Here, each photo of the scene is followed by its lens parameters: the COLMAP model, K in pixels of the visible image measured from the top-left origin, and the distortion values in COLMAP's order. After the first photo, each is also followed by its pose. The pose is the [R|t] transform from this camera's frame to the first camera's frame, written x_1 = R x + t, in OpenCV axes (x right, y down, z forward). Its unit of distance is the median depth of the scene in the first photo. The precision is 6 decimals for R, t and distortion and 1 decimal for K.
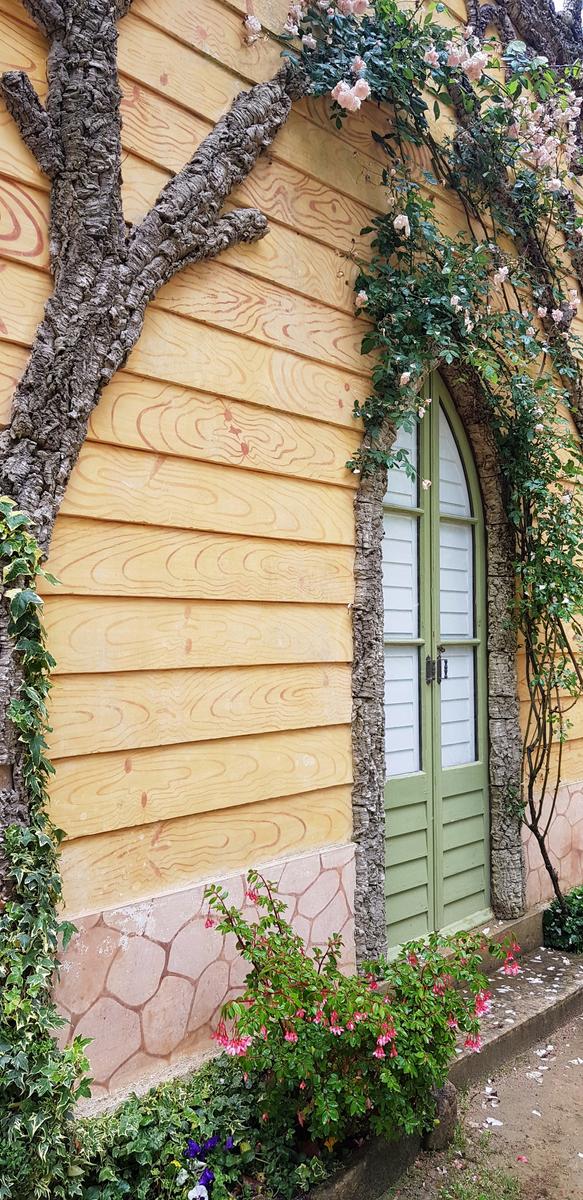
lens RADIAL K [[921.1, 0, 288.2], [0, 921.1, 576.5], [0, 0, 1]] dist [0.066256, -0.156612]
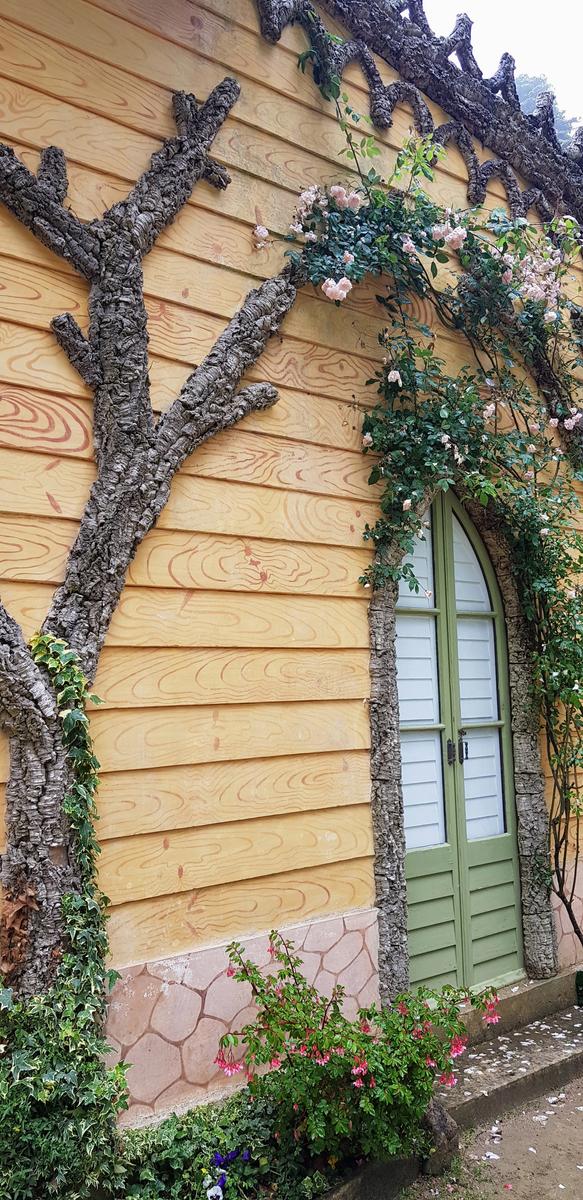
lens RADIAL K [[921.1, 0, 288.2], [0, 921.1, 576.5], [0, 0, 1]] dist [0.066256, -0.156612]
pose [[0.988803, -0.042537, -0.143036, 0.163717], [0.034159, 0.997582, -0.060528, -0.065830], [0.145265, 0.054964, 0.987865, -0.203953]]
